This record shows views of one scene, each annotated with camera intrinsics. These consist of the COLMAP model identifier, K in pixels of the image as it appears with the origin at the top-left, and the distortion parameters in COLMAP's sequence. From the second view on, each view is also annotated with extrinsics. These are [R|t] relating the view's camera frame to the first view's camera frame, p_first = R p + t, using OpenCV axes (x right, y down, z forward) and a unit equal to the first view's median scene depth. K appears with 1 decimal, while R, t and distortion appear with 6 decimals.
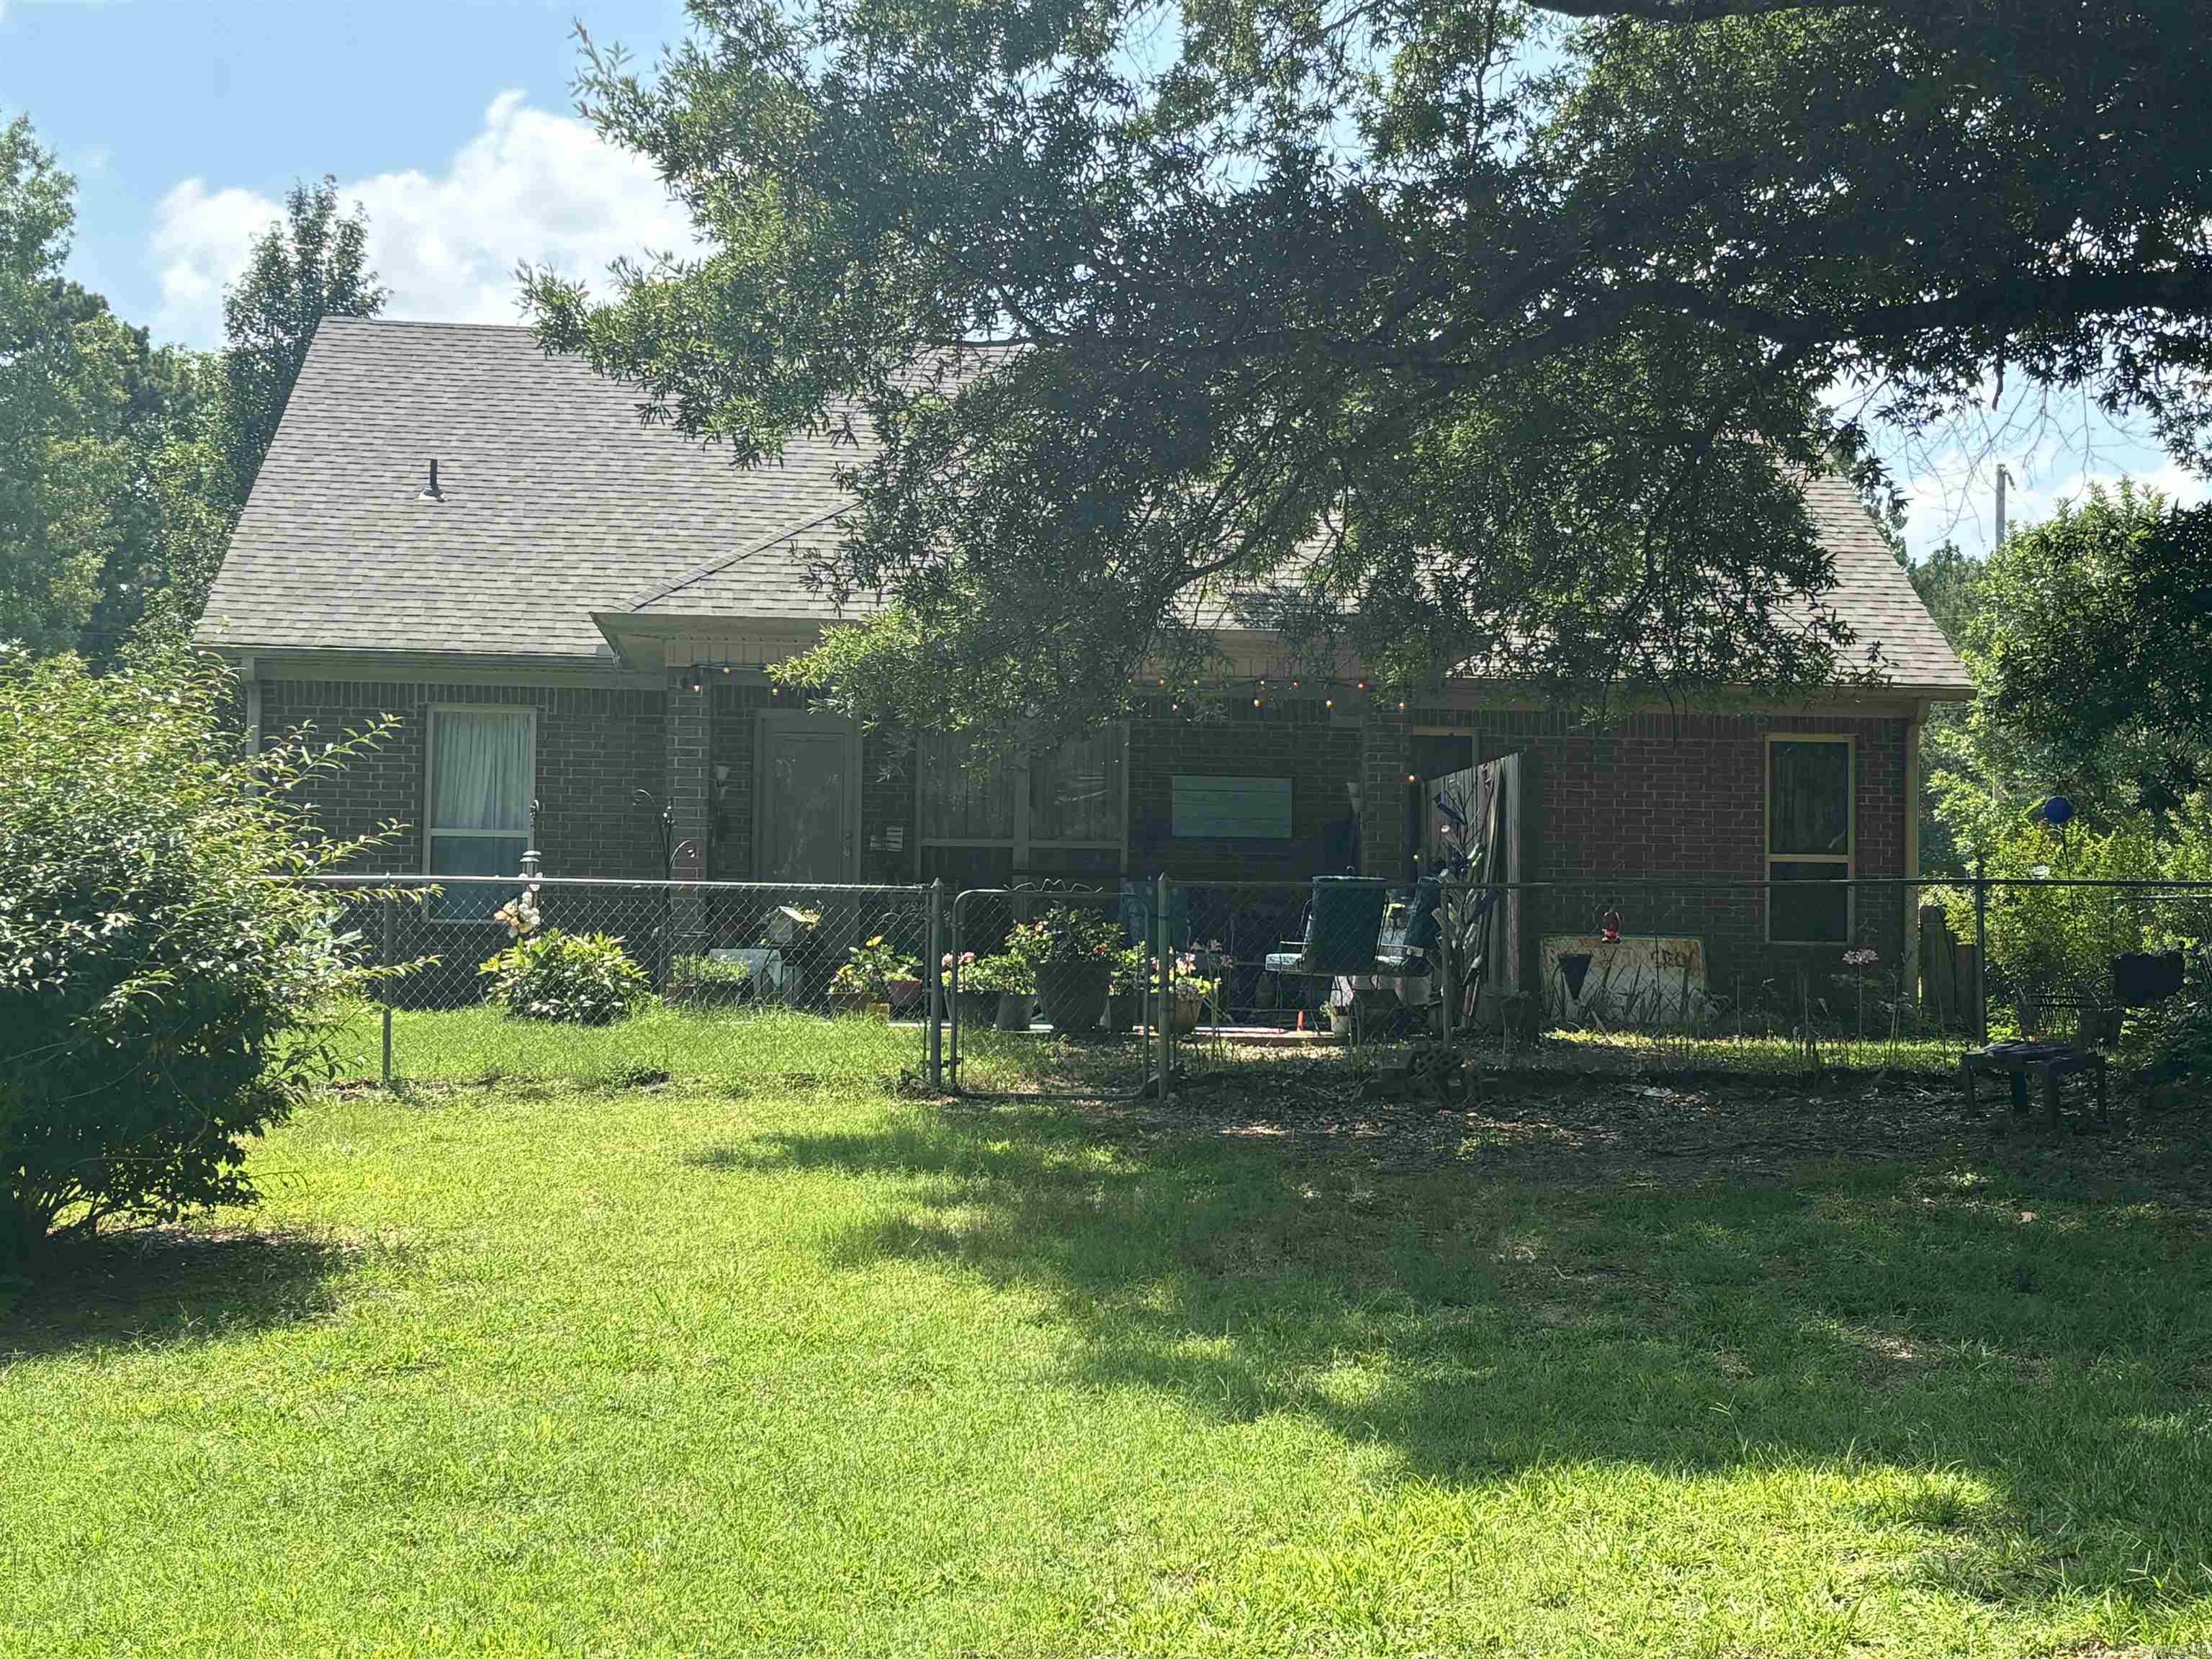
lens RADIAL K [[3274.4, 0, 1107.1], [0, 3274.4, 829.9], [0, 0, 1]] dist [0.031420, 0.000000]
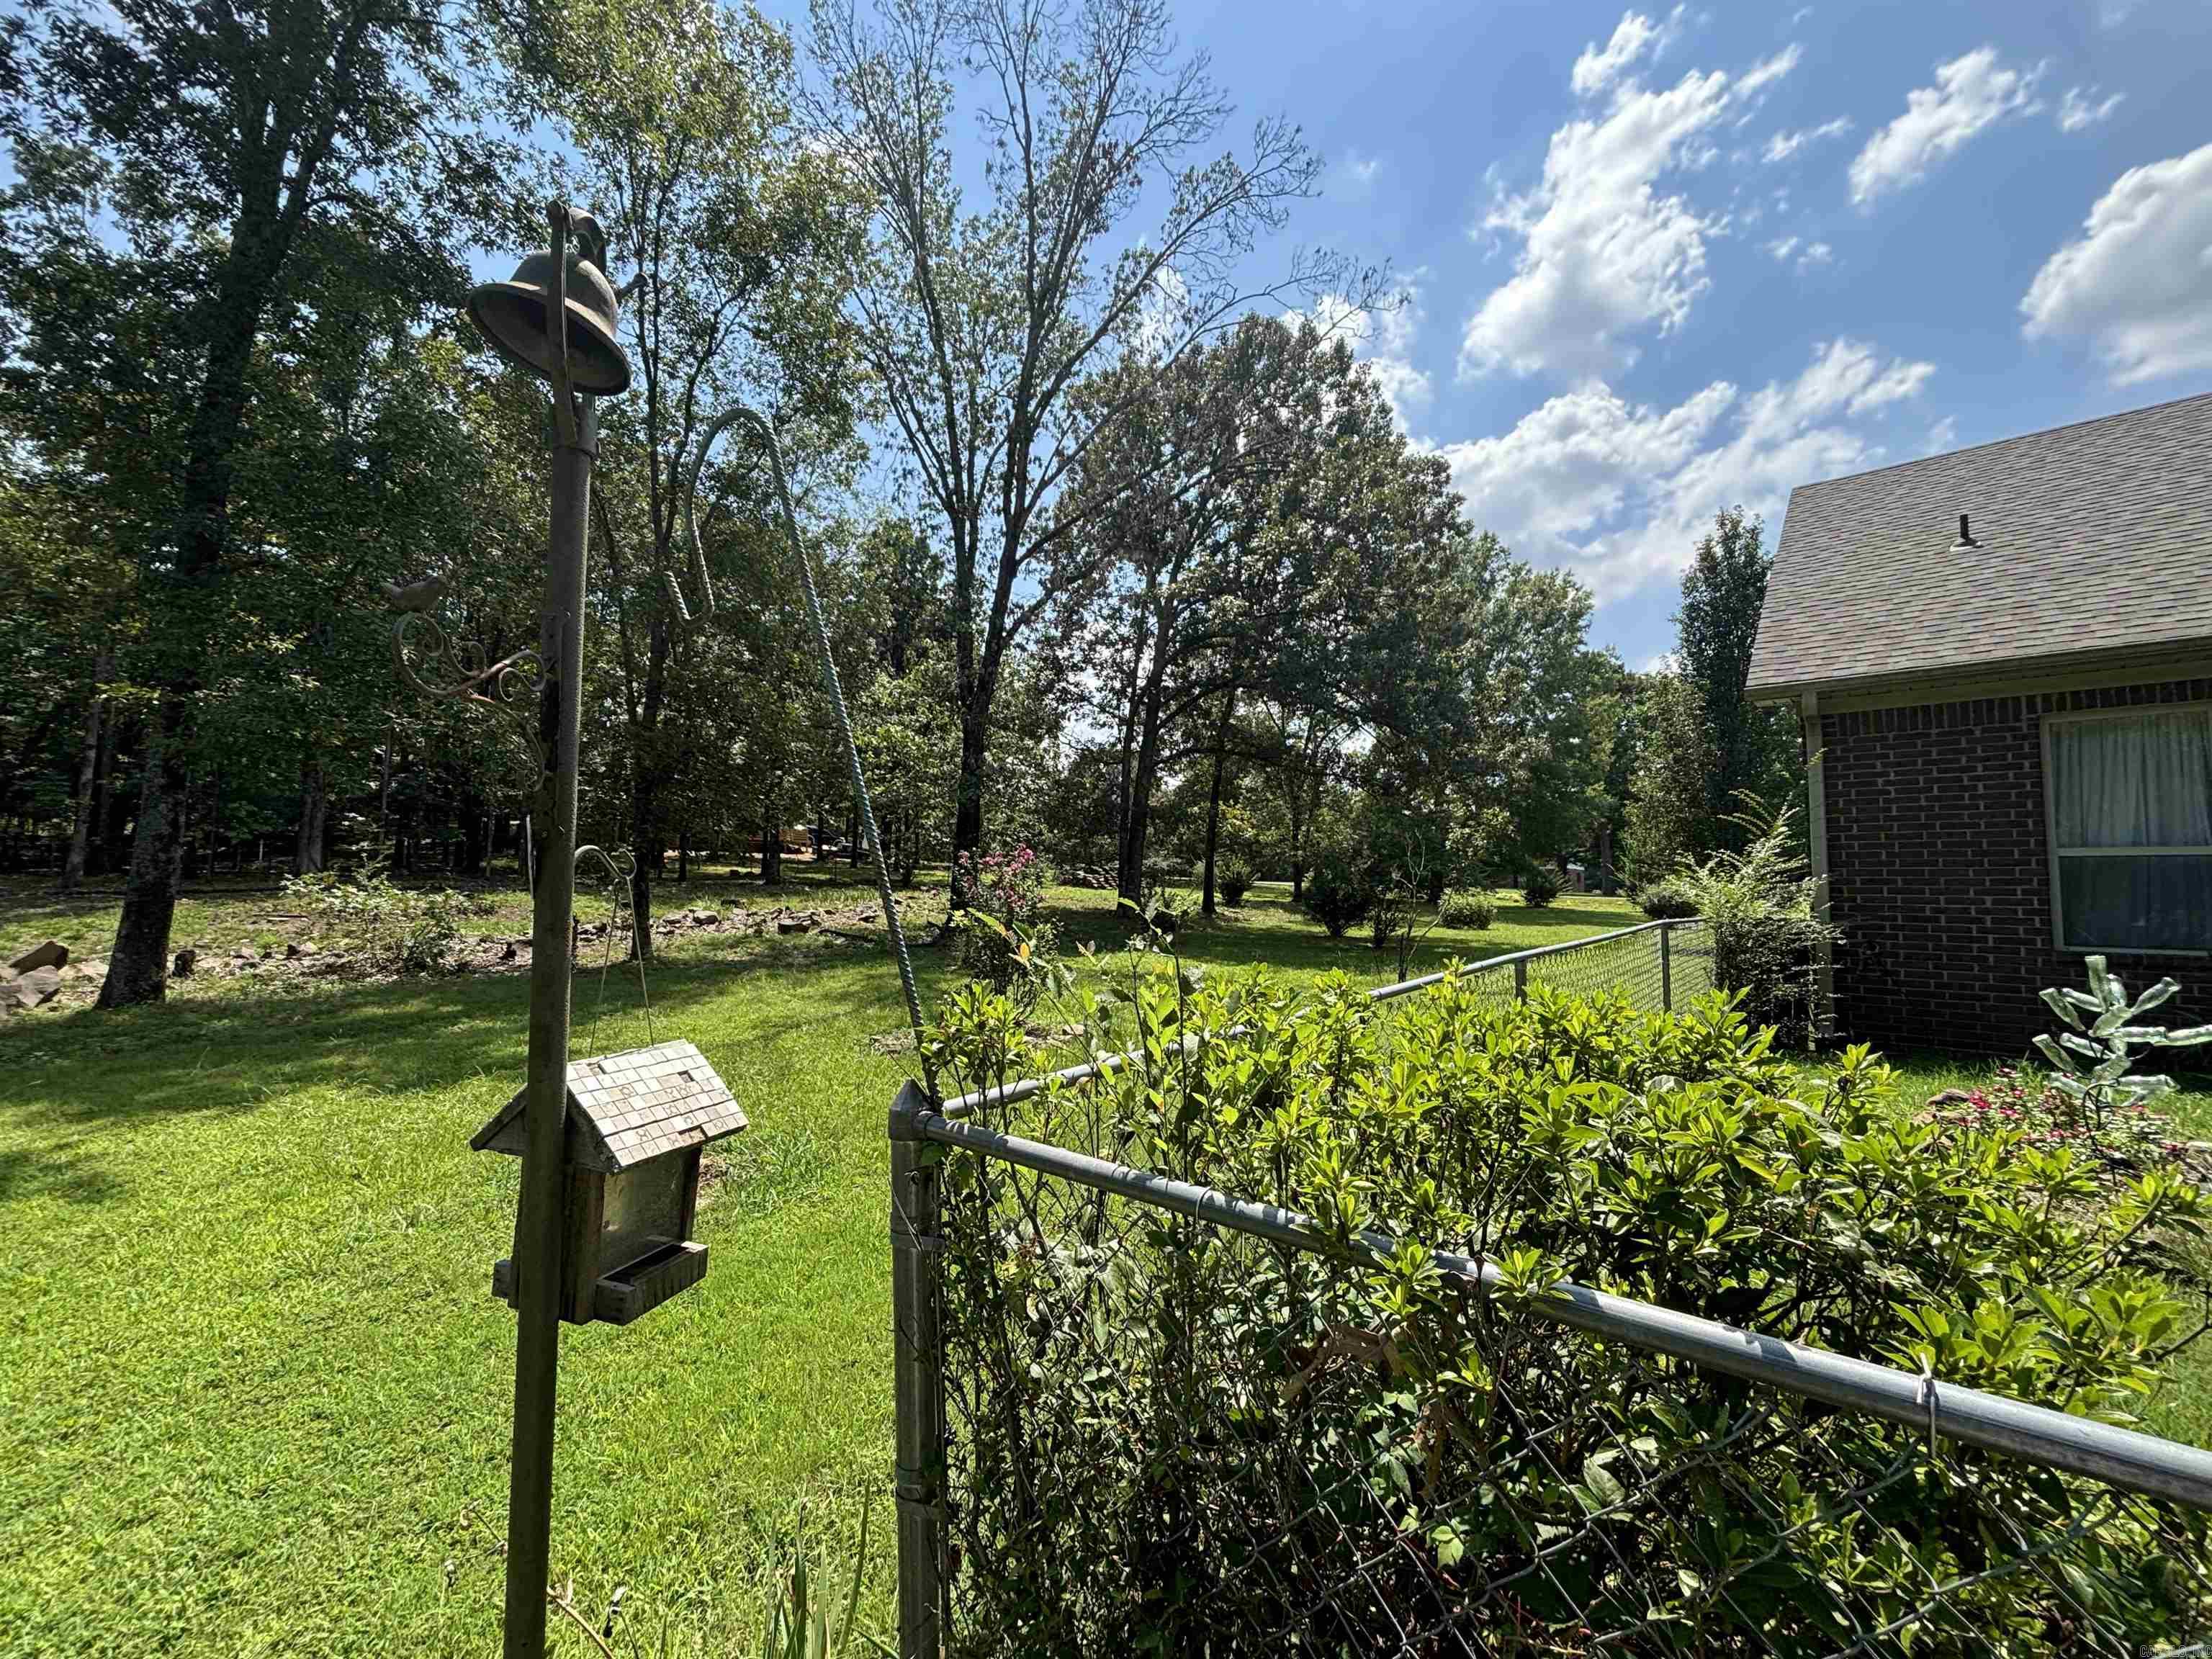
lens RADIAL K [[895.6, 0, 1110.7], [0, 895.6, 833.3], [0, 0, 1]] dist [-0.001042, -0.000068]
pose [[0.692439, -0.051694, -0.719622, -0.126593], [0.036312, 0.998663, -0.036799, -0.003023], [0.720562, -0.000650, 0.693390, 0.381019]]
